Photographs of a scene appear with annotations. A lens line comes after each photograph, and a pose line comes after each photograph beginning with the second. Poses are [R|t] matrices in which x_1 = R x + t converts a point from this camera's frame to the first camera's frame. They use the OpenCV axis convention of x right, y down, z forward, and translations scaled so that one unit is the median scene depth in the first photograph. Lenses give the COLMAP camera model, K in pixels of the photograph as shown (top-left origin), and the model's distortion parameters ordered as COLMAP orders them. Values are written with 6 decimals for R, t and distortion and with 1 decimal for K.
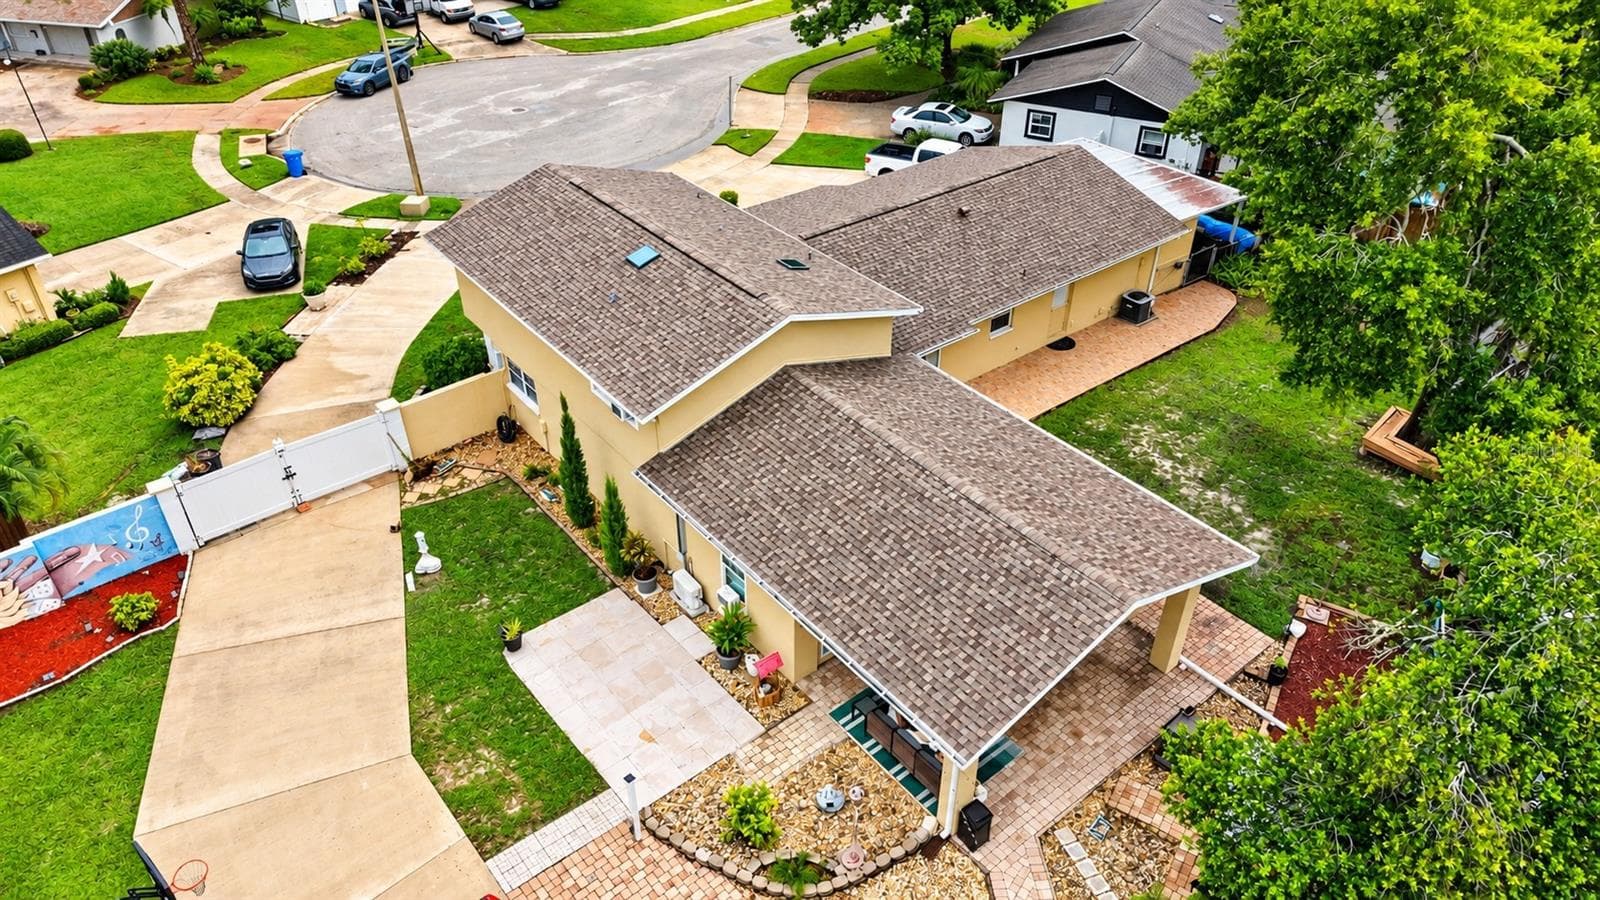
lens RADIAL K [[1060.3, 0, 799.3], [0, 1060.3, 445.6], [0, 0, 1]] dist [0.000311, -0.010943]
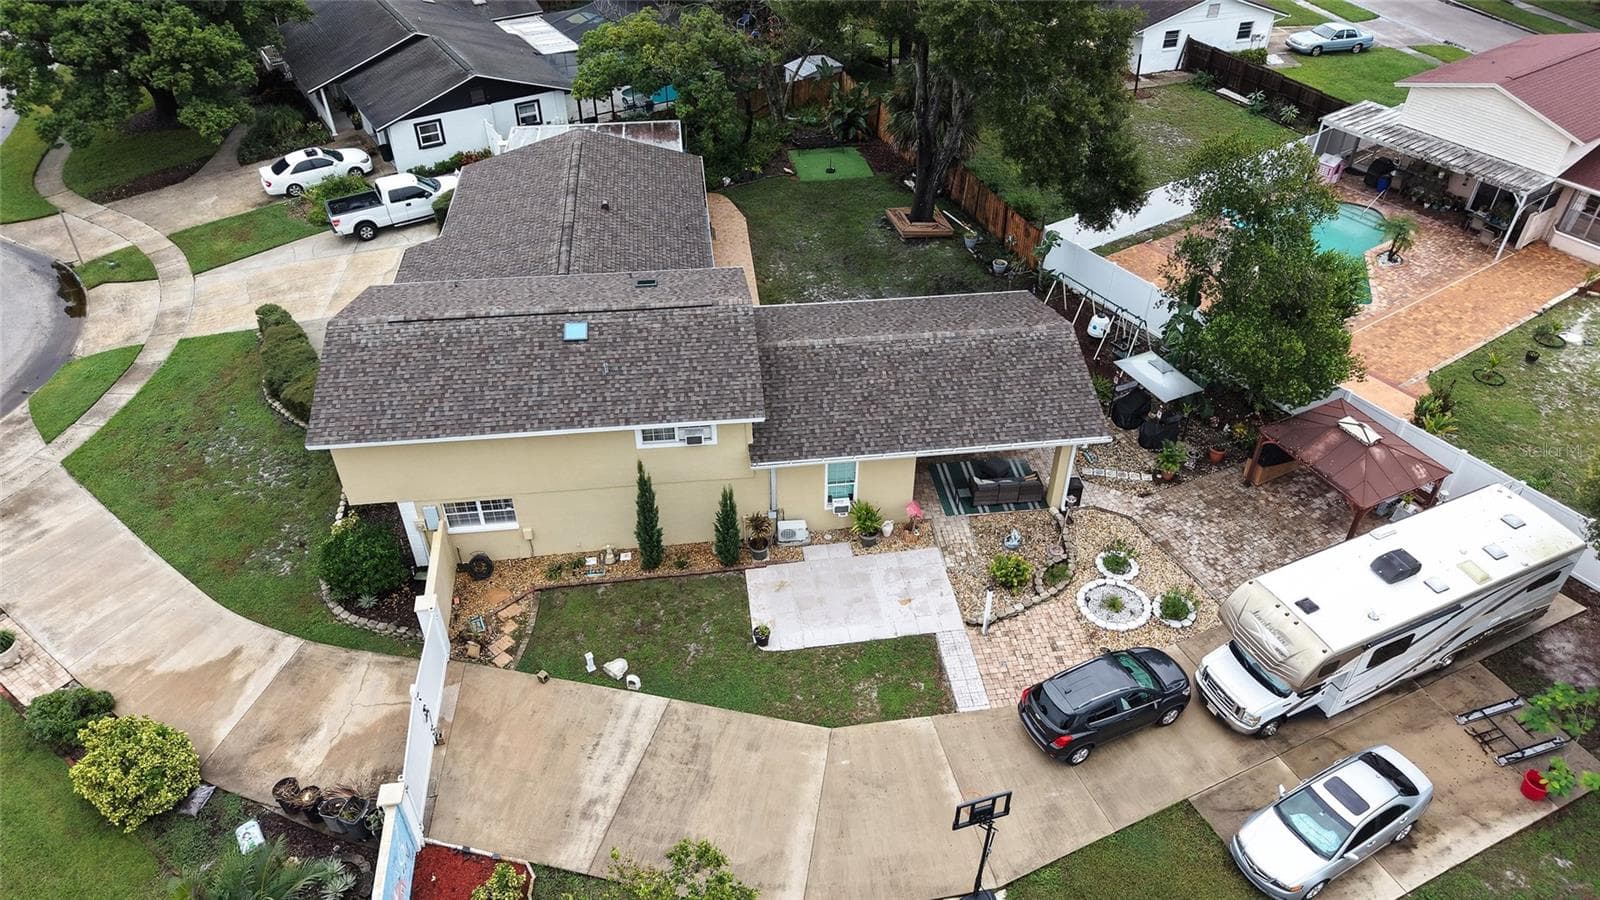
lens RADIAL K [[1060.3, 0, 794.3], [0, 1060.3, 450.1], [0, 0, 1]] dist [0.000311, -0.010943]
pose [[0.527016, -0.529090, 0.665070, -0.485965], [0.488557, 0.828948, 0.272318, -0.156012], [-0.695389, 0.181409, 0.695360, 0.055400]]
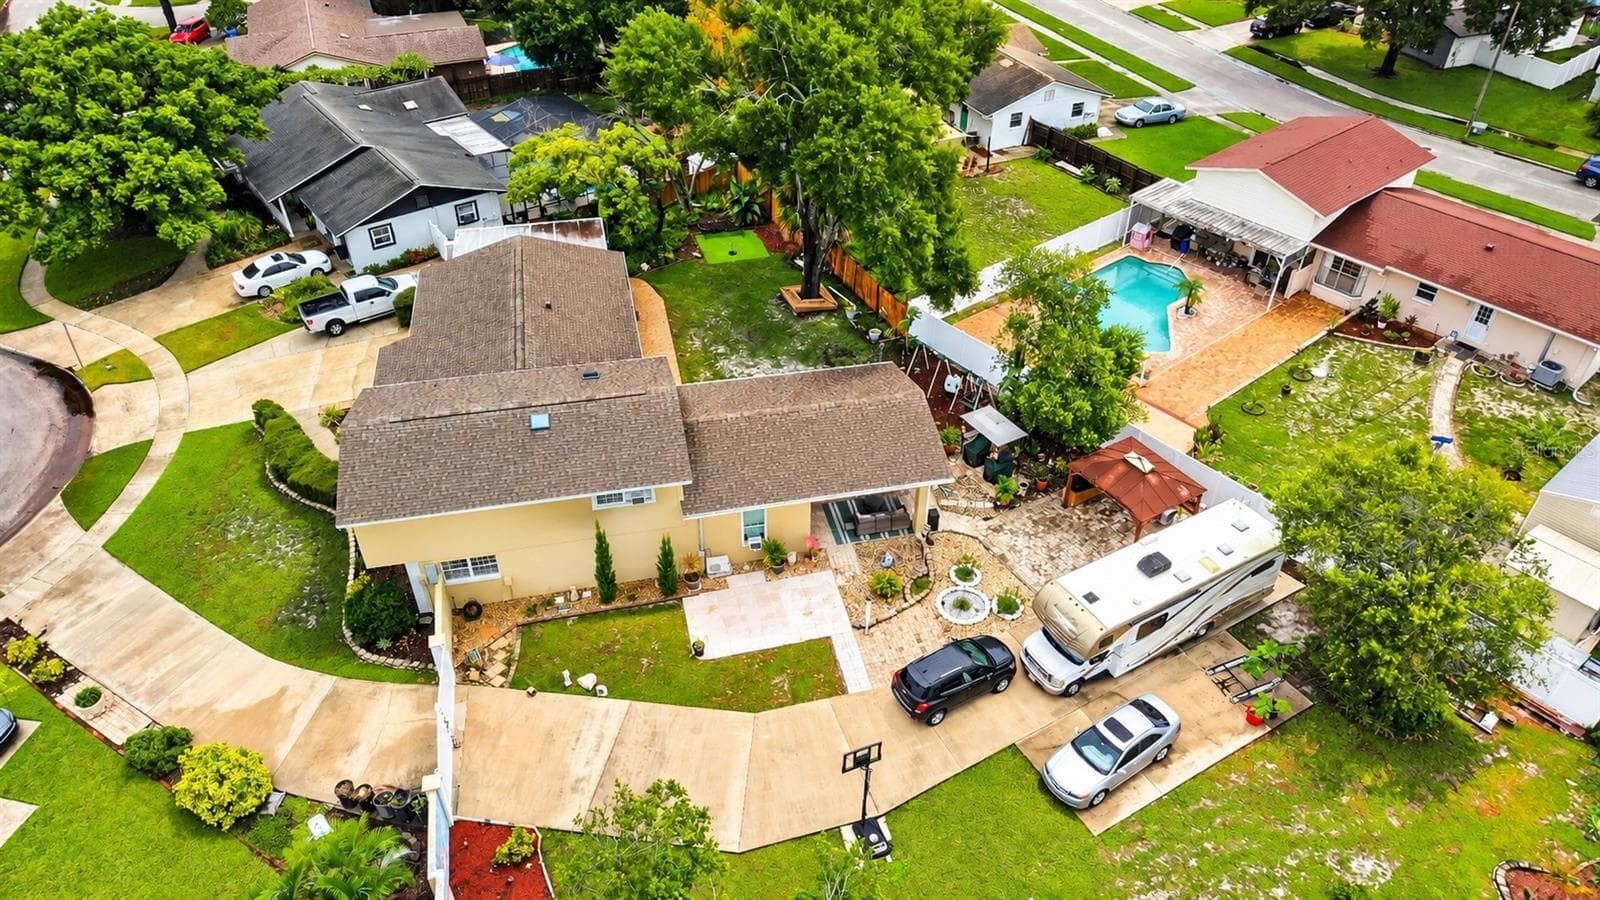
lens RADIAL K [[1060.3, 0, 796.8], [0, 1060.3, 442.7], [0, 0, 1]] dist [0.000311, -0.010943]
pose [[0.442298, -0.539790, 0.716240, -0.603706], [0.513295, 0.807230, 0.291390, -0.230667], [-0.735459, 0.238762, 0.634108, -0.087394]]
